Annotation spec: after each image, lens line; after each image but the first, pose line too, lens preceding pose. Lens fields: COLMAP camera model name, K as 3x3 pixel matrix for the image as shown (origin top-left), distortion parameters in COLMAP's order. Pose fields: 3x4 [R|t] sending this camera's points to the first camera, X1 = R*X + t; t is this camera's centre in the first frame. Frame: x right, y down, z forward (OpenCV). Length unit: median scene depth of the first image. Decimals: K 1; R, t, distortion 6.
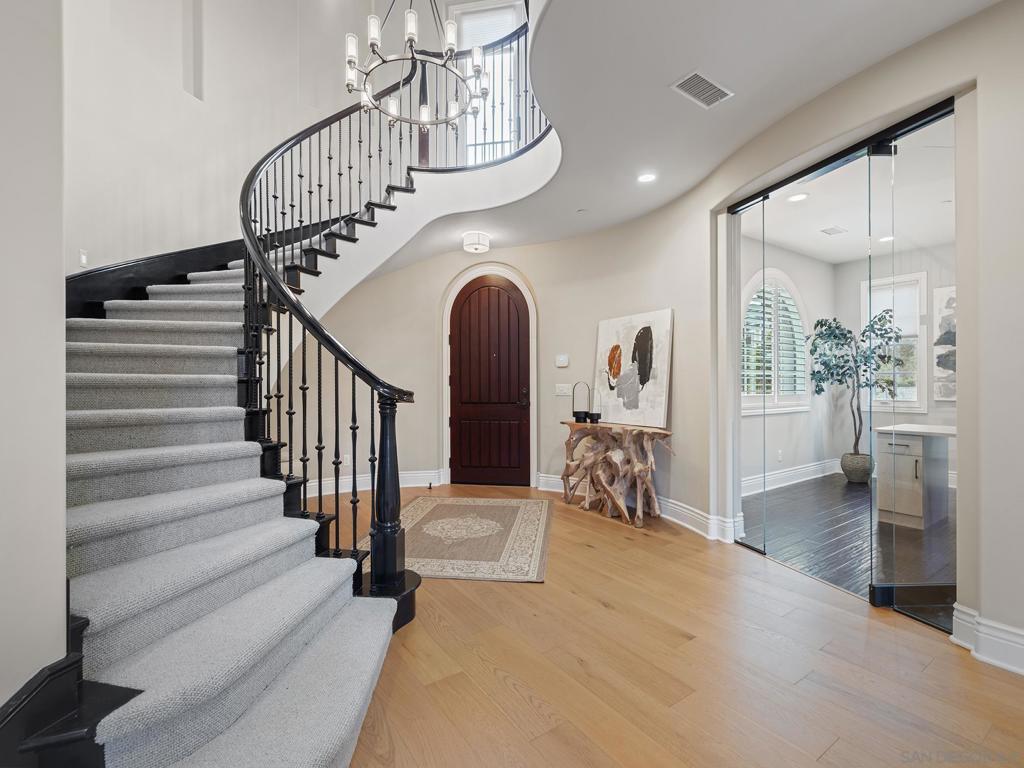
lens RADIAL K [[471.5, 0, 506.0], [0, 471.5, 386.7], [0, 0, 1]] dist [-0.001407, 0.000093]
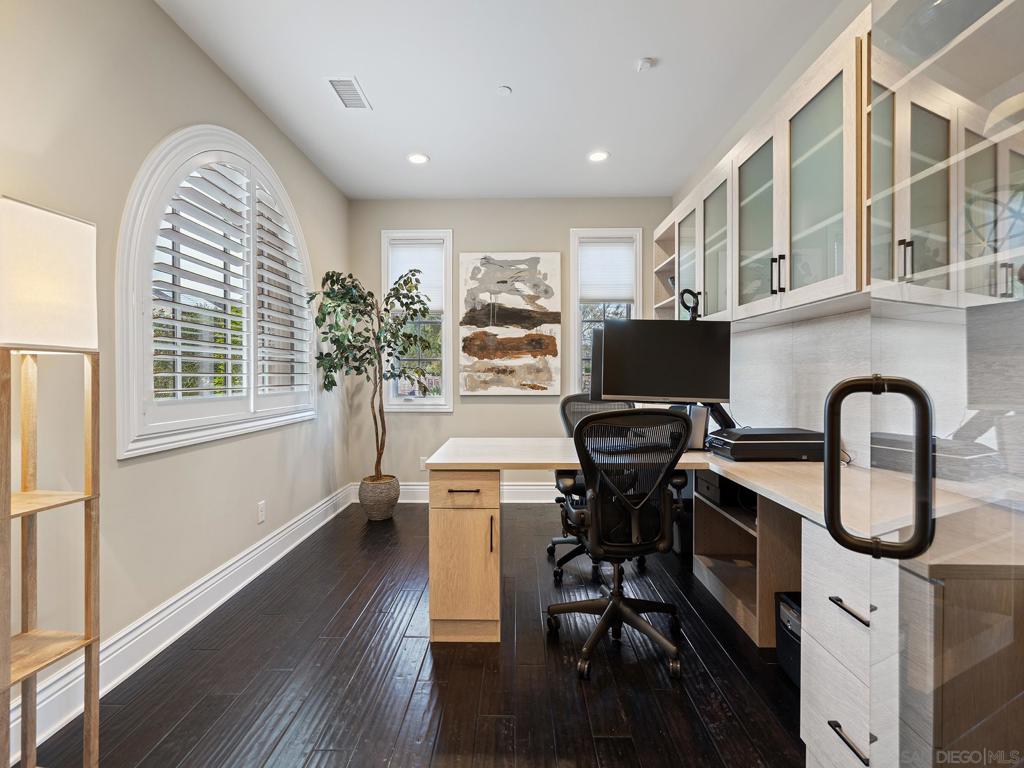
lens RADIAL K [[471.5, 0, 507.8], [0, 471.5, 378.2], [0, 0, 1]] dist [-0.001407, 0.000093]
pose [[0.582003, -0.003731, 0.813178, 0.306136], [-0.000577, 0.999987, 0.005001, -0.003089], [-0.813186, -0.003380, 0.581994, 0.461573]]
